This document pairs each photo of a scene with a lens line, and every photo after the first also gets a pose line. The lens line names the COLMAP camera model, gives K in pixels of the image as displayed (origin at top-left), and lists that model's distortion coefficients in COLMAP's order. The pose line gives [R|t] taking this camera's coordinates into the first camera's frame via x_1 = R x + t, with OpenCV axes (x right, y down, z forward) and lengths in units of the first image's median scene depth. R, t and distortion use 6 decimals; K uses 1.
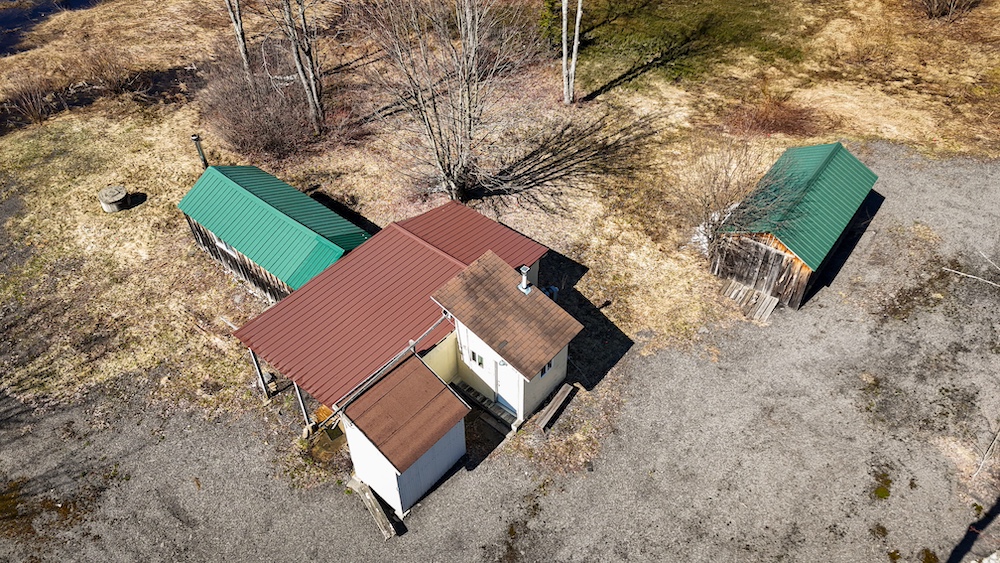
lens RADIAL K [[726.6, 0, 500.0], [0, 726.6, 281.5], [0, 0, 1]] dist [0.096038, -0.097120]
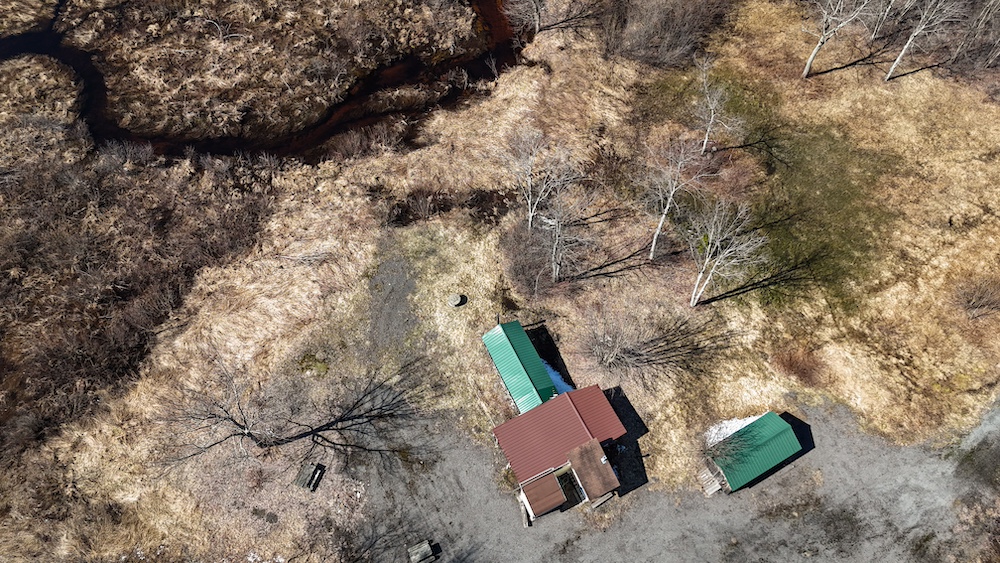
lens RADIAL K [[728.6, 0, 505.2], [0, 728.6, 277.7], [0, 0, 1]] dist [0.097097, -0.100970]
pose [[0.918990, 0.345998, -0.189058, -0.013447], [-0.276597, 0.907459, 0.316247, -0.973648], [0.280983, -0.238335, 0.929648, -0.993840]]
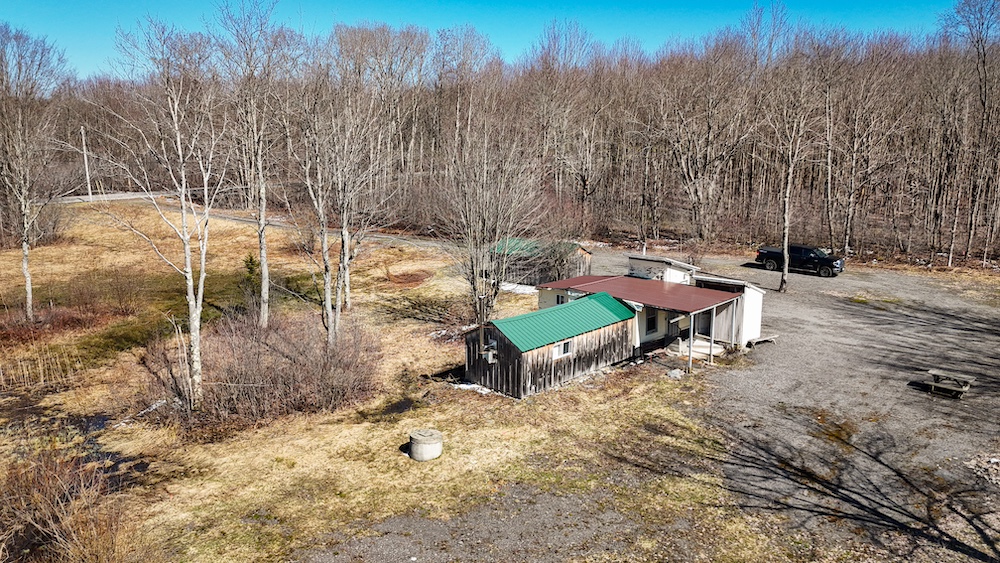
lens RADIAL K [[728.6, 0, 505.2], [0, 728.6, 277.7], [0, 0, 1]] dist [0.097097, -0.100970]
pose [[0.053012, -0.176234, 0.982920, -1.401049], [0.680449, 0.726791, 0.093612, -0.285990], [-0.730875, 0.663864, 0.158447, 0.775806]]
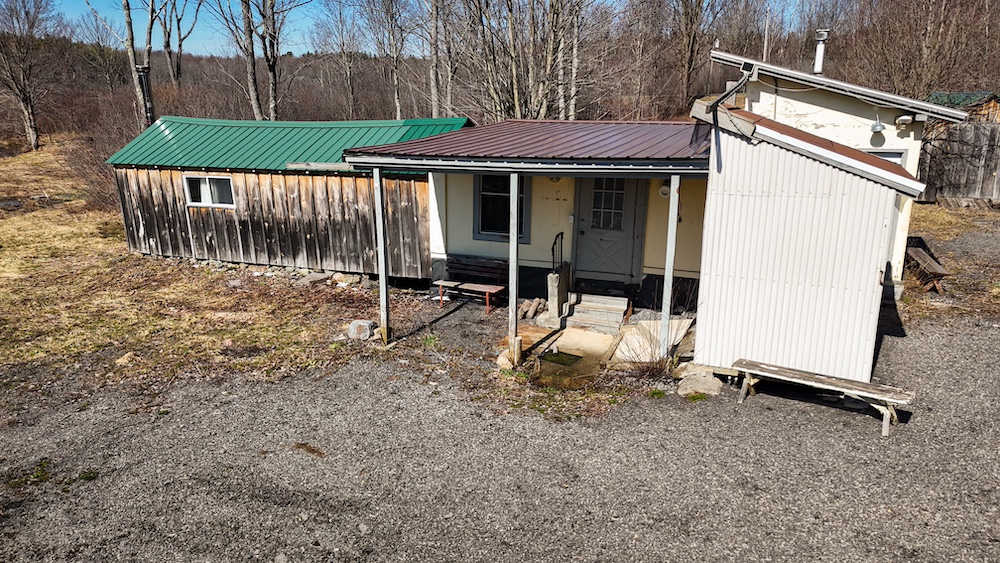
lens RADIAL K [[726.6, 0, 500.0], [0, 726.6, 281.5], [0, 0, 1]] dist [0.096038, -0.097120]
pose [[0.949689, -0.075399, 0.303982, -0.323643], [0.210498, 0.872344, -0.441256, 0.290763], [-0.231907, 0.483044, 0.844327, 0.481215]]
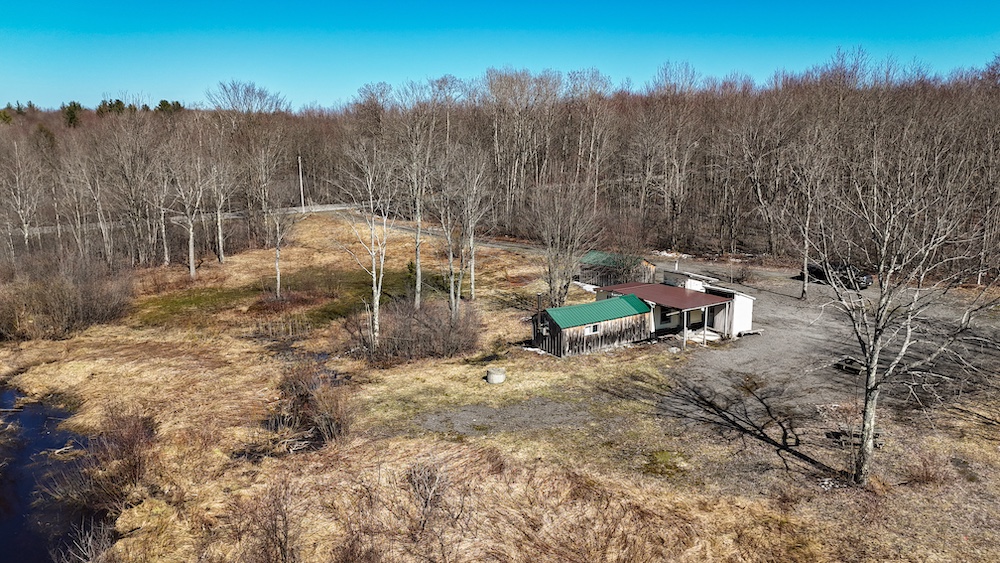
lens RADIAL K [[728.6, 0, 505.2], [0, 728.6, 277.7], [0, 0, 1]] dist [0.097097, -0.100970]
pose [[0.269909, -0.172401, 0.947326, -1.996284], [0.660786, 0.748770, -0.052003, -0.185824], [-0.700365, 0.640016, 0.316020, 0.484431]]
